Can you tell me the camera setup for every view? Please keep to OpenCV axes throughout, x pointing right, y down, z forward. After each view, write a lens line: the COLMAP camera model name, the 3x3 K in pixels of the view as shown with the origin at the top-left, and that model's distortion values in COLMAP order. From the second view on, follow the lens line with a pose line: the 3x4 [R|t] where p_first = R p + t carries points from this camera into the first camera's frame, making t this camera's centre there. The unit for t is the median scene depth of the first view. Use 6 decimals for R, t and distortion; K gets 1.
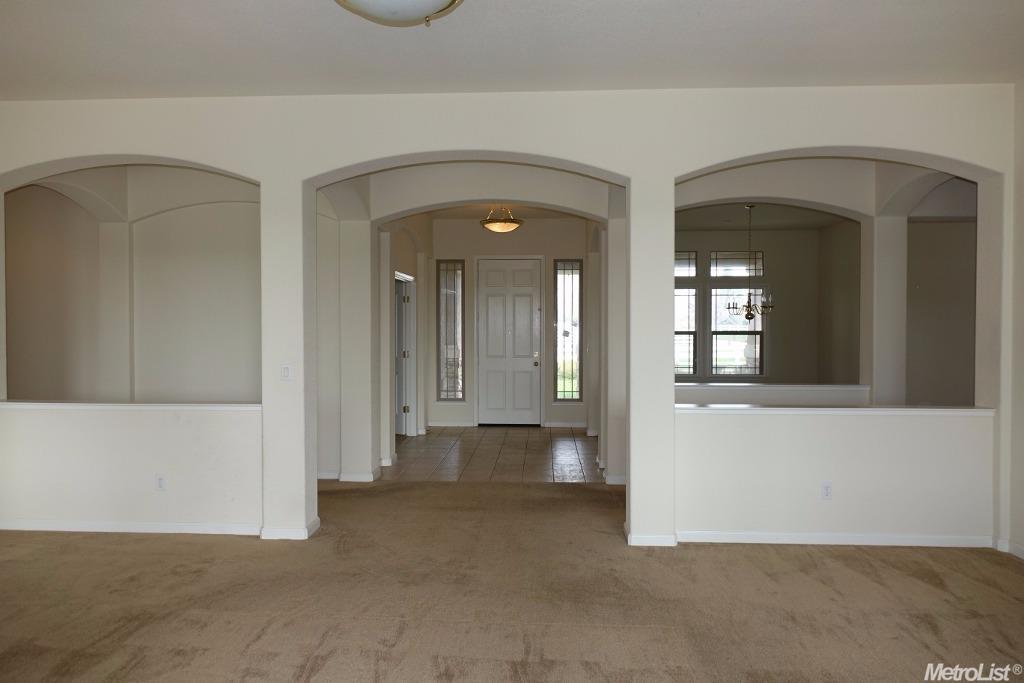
lens RADIAL K [[702.6, 0, 506.0], [0, 702.6, 340.4], [0, 0, 1]] dist [0.000959, 0.004273]
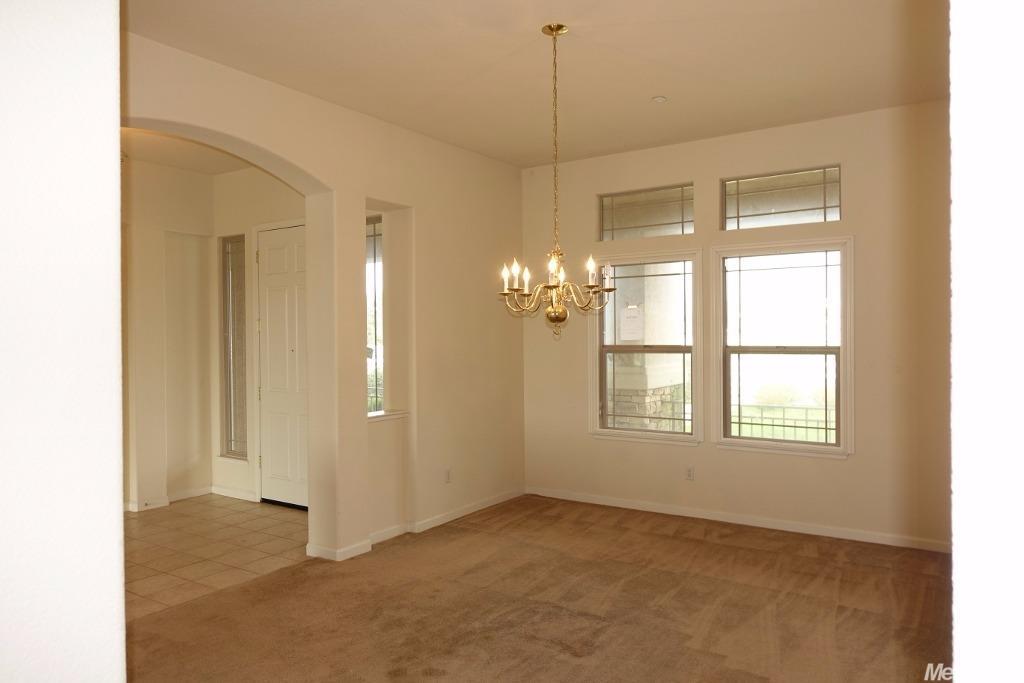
lens RADIAL K [[702.6, 0, 506.0], [0, 702.6, 340.4], [0, 0, 1]] dist [0.000959, 0.004273]
pose [[0.861950, -0.002866, -0.506986, 0.406166], [-0.000010, 0.999984, -0.005670, -0.014468], [0.506994, 0.004892, 0.861936, 0.510136]]
